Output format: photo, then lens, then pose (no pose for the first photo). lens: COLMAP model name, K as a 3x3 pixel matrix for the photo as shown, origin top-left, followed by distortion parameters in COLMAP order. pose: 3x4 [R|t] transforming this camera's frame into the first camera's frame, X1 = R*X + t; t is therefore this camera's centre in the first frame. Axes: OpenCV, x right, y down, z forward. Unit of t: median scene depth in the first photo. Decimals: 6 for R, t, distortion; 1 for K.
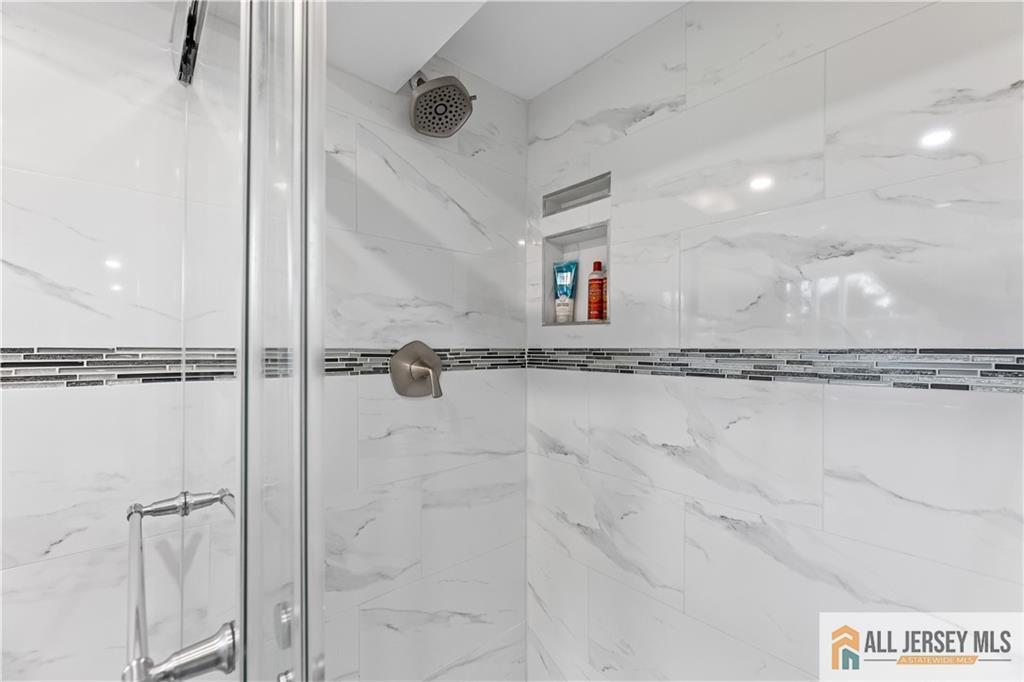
lens RADIAL K [[422.5, 0, 511.8], [0, 422.5, 345.2], [0, 0, 1]] dist [0.004257, 0.000129]
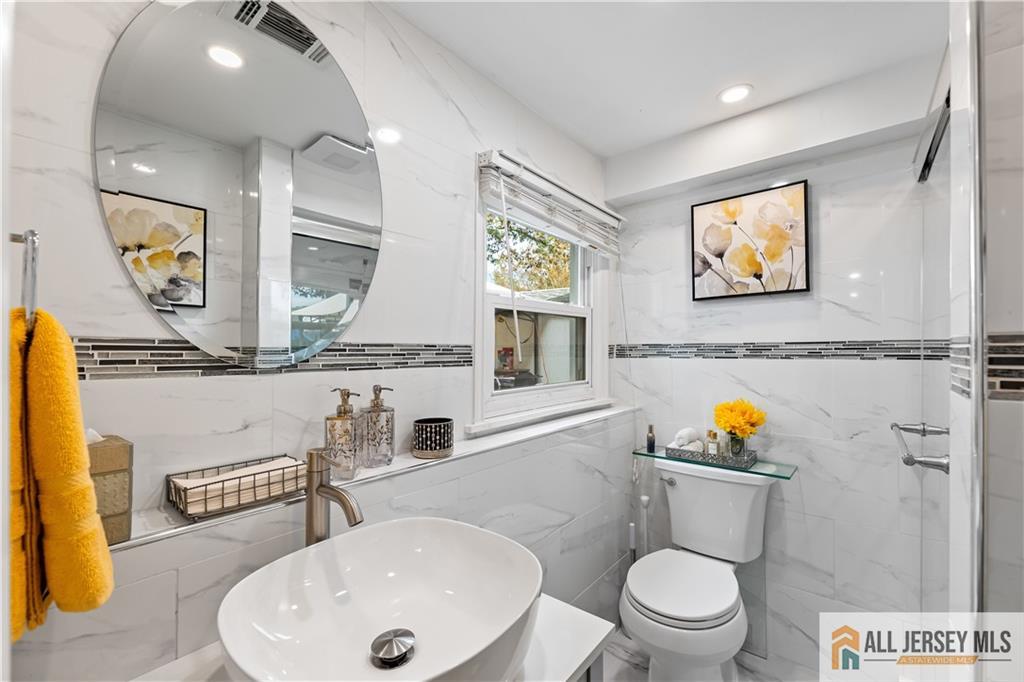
lens RADIAL K [[422.5, 0, 511.8], [0, 422.5, 345.2], [0, 0, 1]] dist [0.004257, 0.000129]
pose [[0.141635, -0.005948, -0.989901, 0.698425], [-0.001329, 0.999980, -0.006199, 0.039729], [0.989918, 0.002193, 0.141624, -0.898328]]
